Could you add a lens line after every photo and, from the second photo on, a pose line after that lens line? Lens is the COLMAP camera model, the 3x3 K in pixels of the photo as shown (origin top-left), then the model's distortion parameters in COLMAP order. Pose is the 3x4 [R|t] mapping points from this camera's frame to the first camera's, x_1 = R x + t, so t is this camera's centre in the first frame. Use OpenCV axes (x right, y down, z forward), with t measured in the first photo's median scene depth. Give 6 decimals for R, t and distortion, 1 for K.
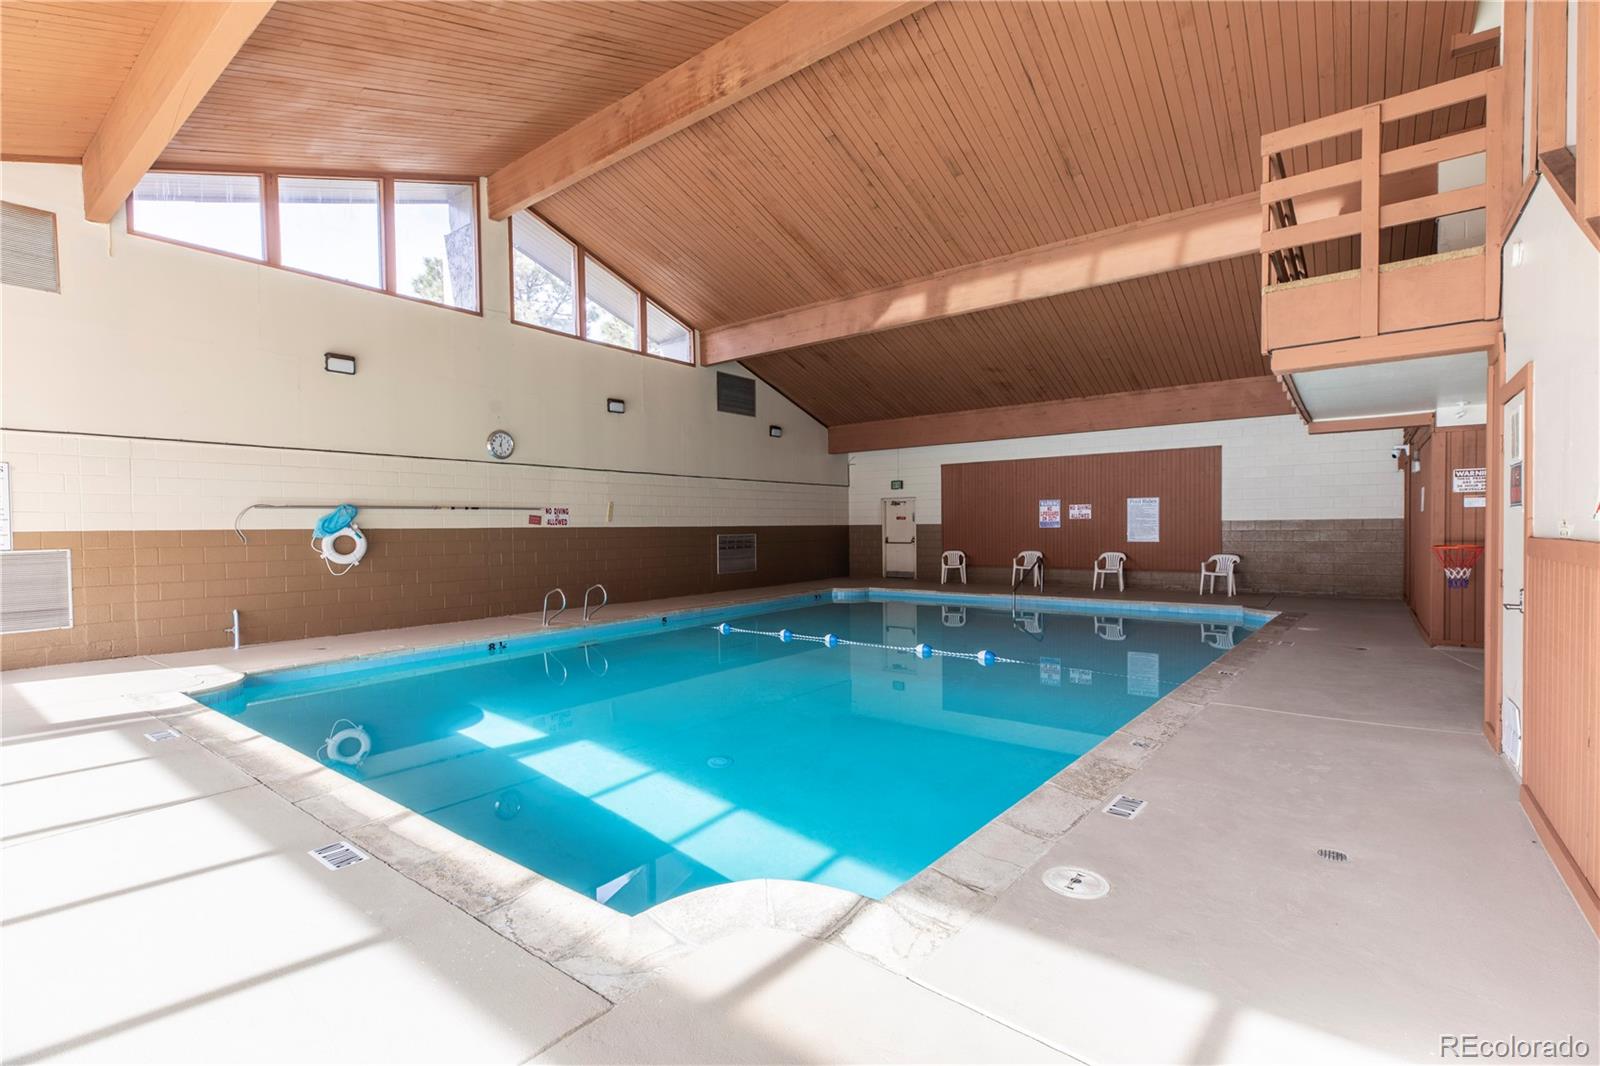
lens RADIAL K [[722.5, 0, 800.0], [0, 722.5, 533.0], [0, 0, 1]] dist [-0.000248, -0.000438]
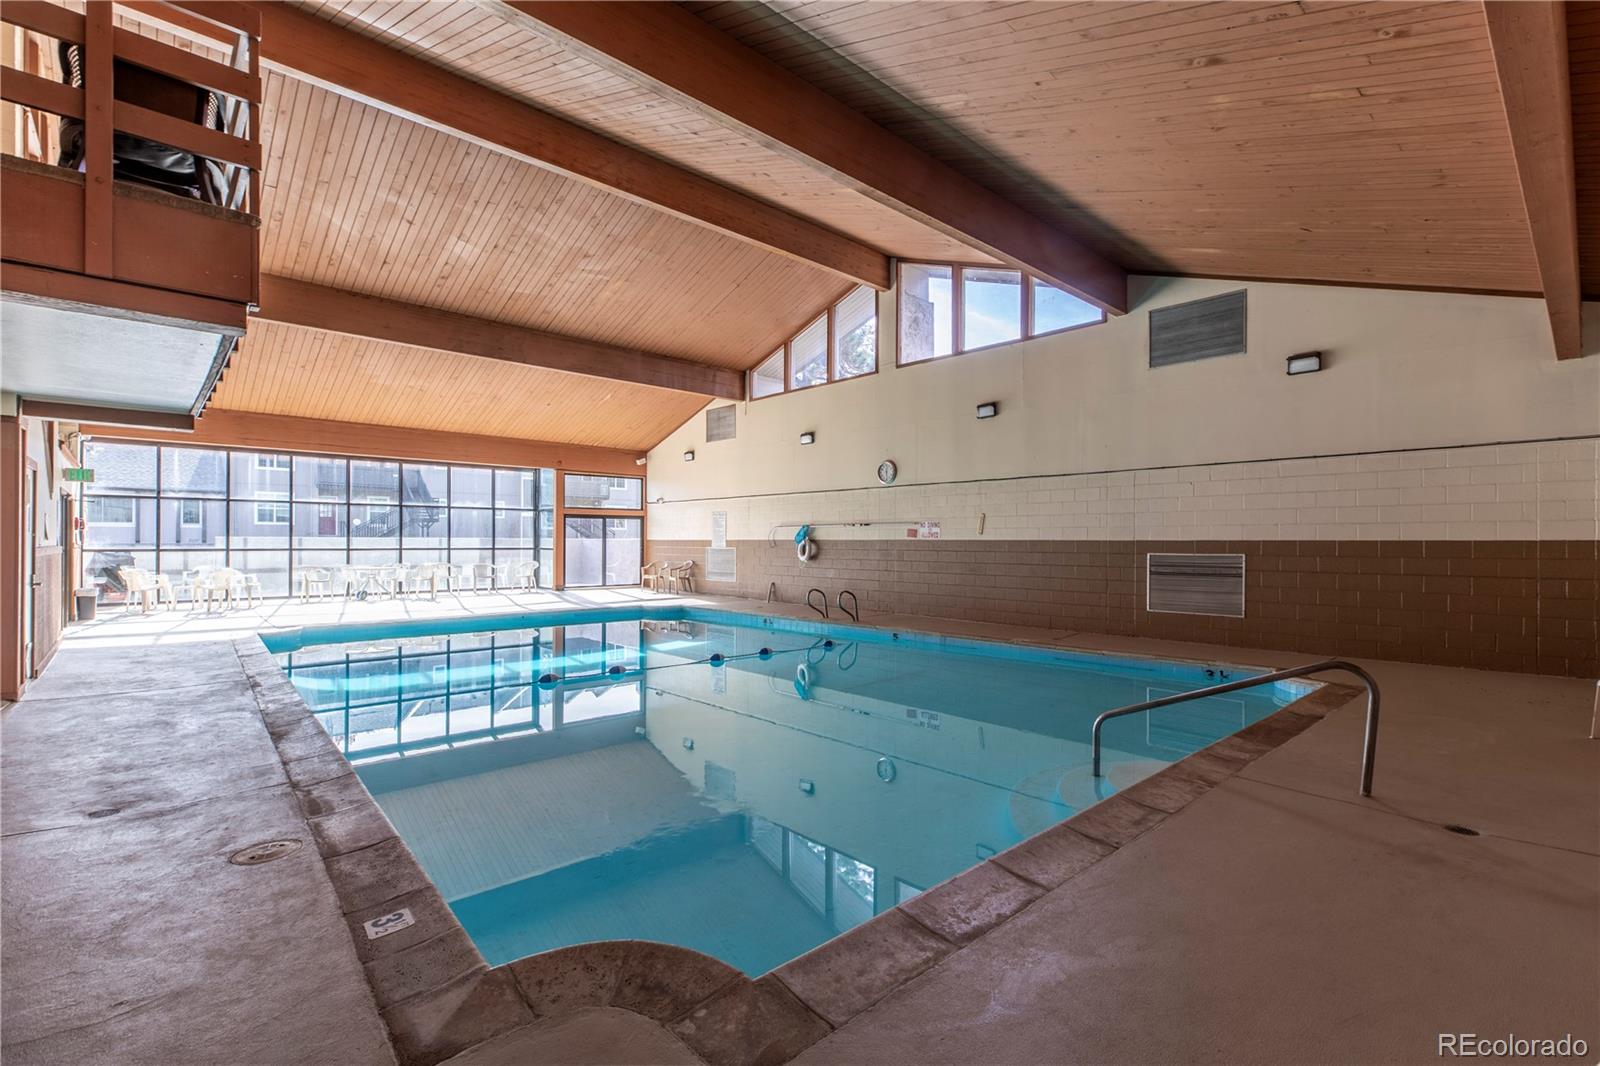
lens RADIAL K [[722.5, 0, 800.0], [0, 722.5, 533.0], [0, 0, 1]] dist [-0.000248, -0.000438]
pose [[-0.170841, -0.000706, -0.985298, 0.762242], [-0.010502, 0.999944, 0.001105, -0.017375], [0.985243, 0.010536, -0.170839, 0.995683]]
